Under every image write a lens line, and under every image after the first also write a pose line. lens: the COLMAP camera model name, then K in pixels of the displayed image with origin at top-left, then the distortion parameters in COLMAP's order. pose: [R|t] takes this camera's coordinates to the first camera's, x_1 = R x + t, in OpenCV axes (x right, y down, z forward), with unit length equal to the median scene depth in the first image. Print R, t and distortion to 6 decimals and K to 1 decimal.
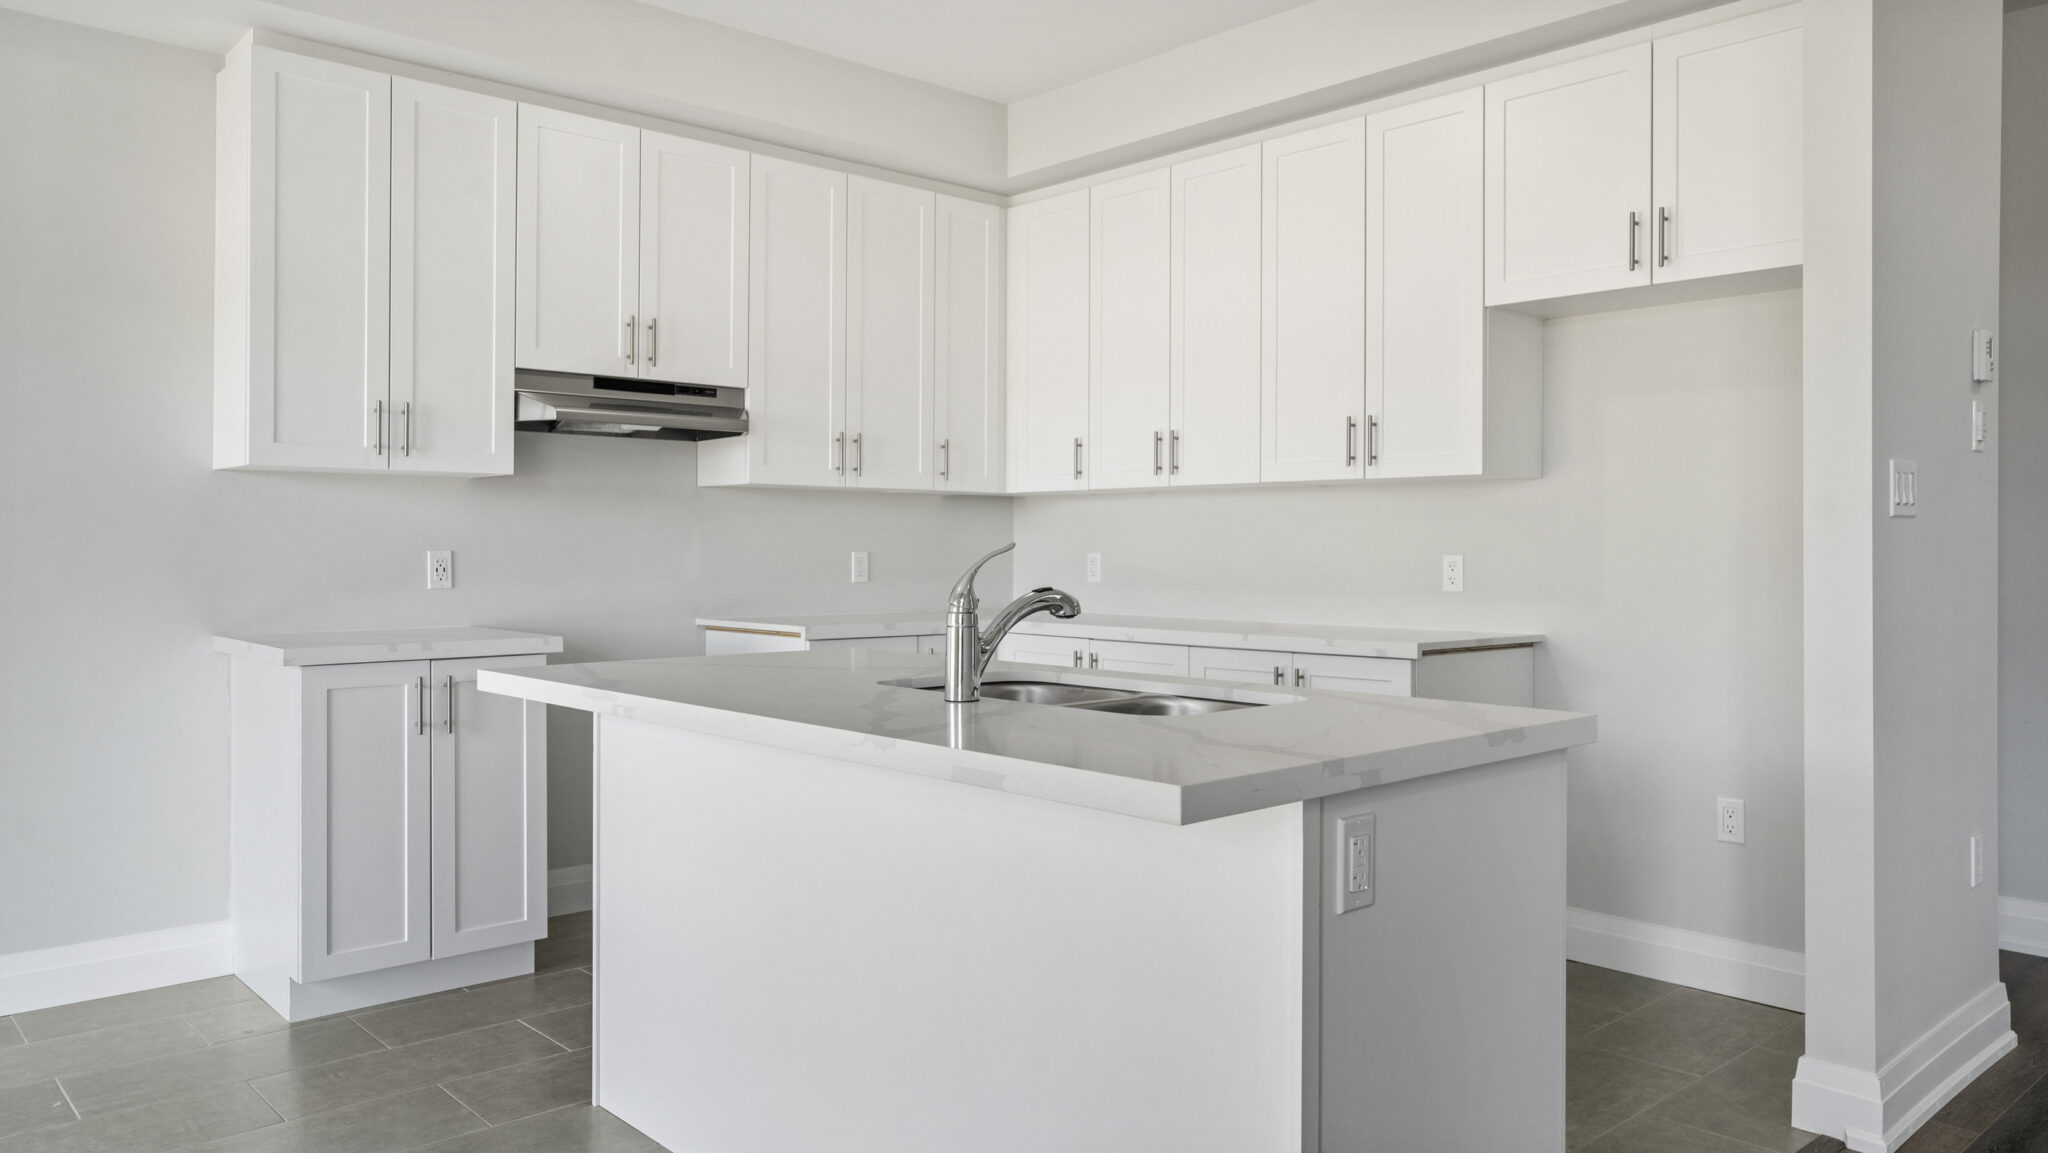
lens RADIAL K [[1398.2, 0, 1028.4], [0, 1398.2, 557.3], [0, 0, 1]] dist [-0.021394, 0.004213]
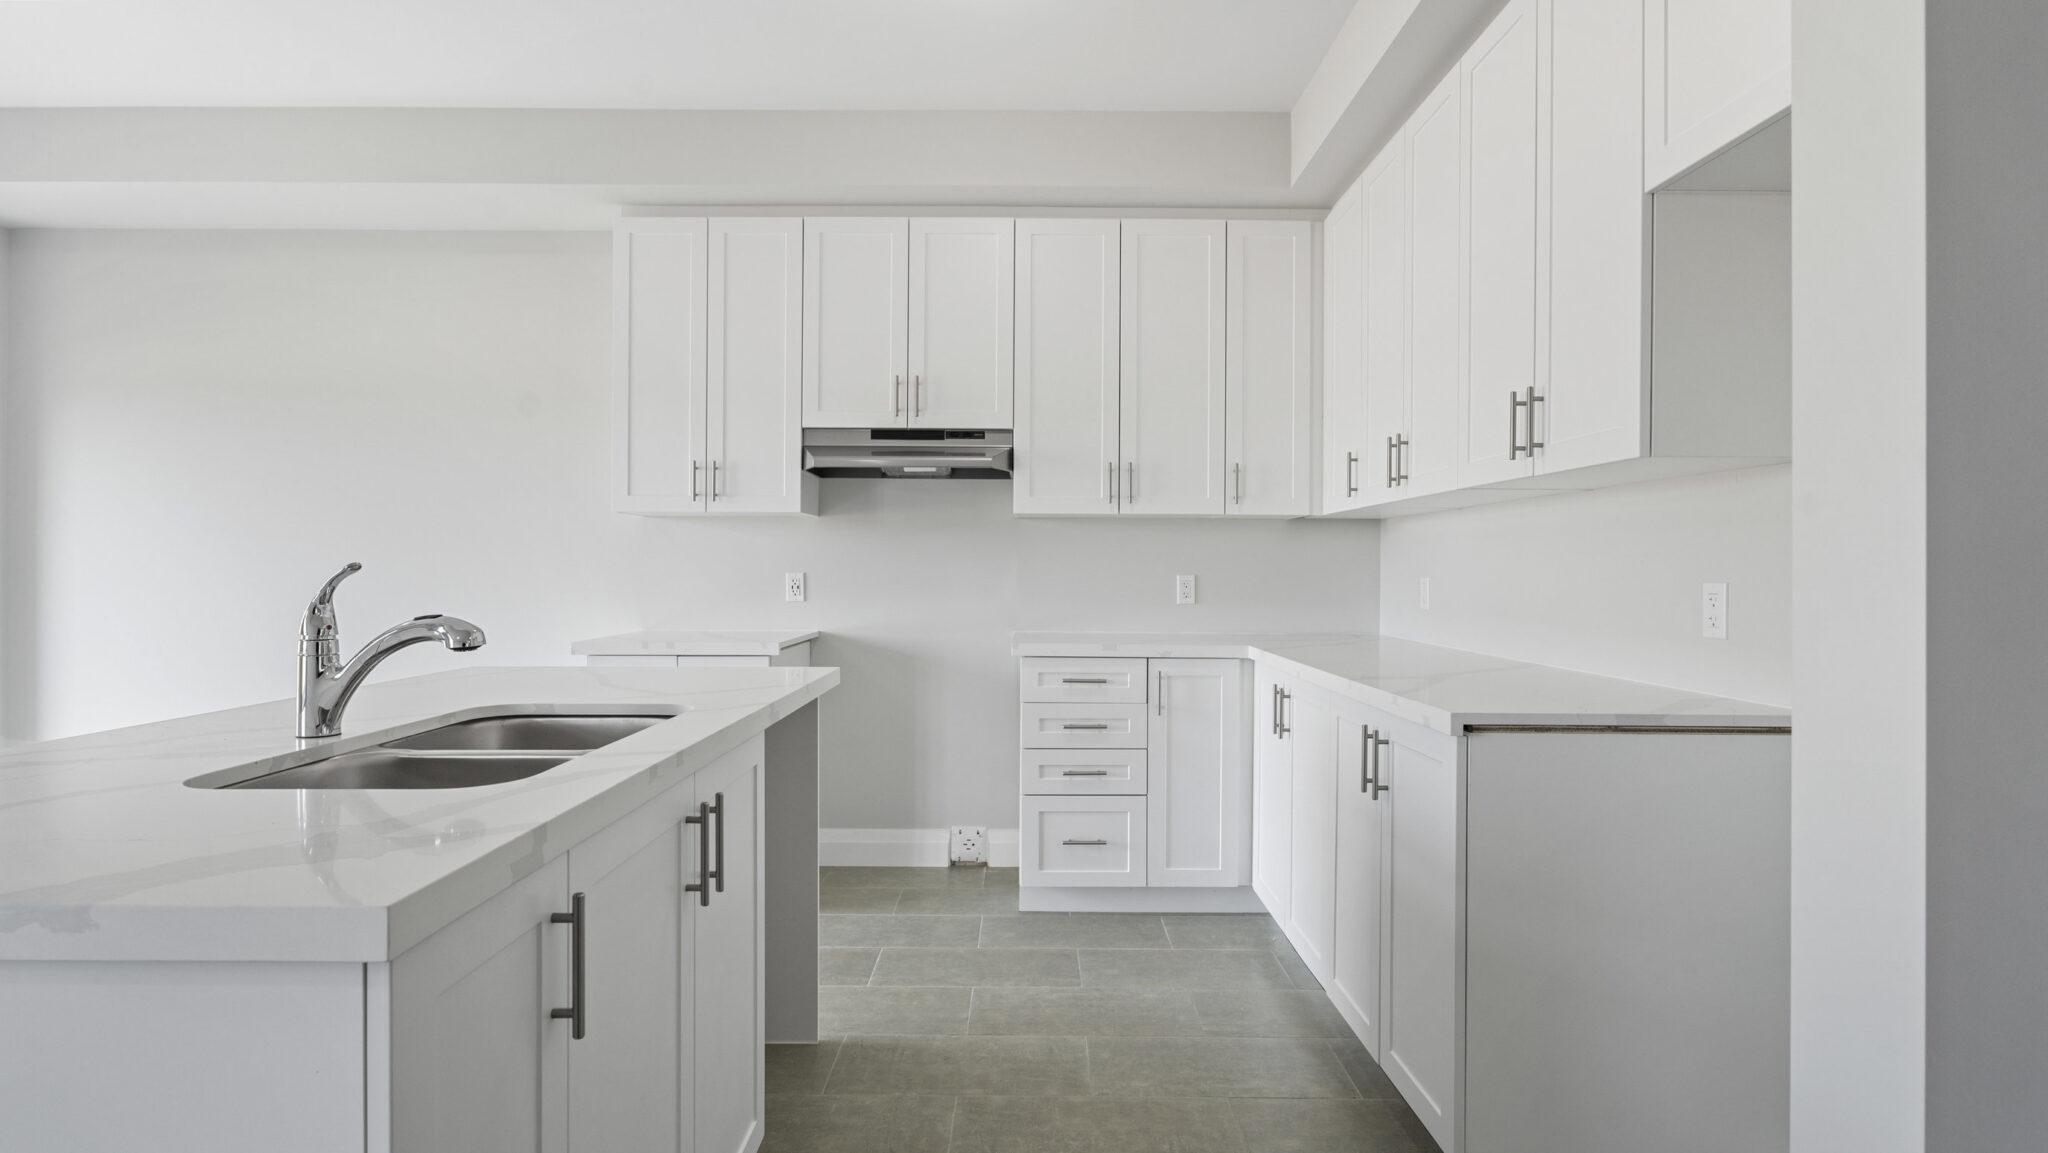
lens RADIAL K [[1054.0, 0, 1026.5], [0, 1054.0, 577.7], [0, 0, 1]] dist [0.002336, 0.000470]
pose [[0.734983, 0.005406, -0.678064, 0.407028], [-0.006467, 0.999979, 0.000962, -0.002462], [0.678055, 0.003678, 0.735002, 0.412734]]
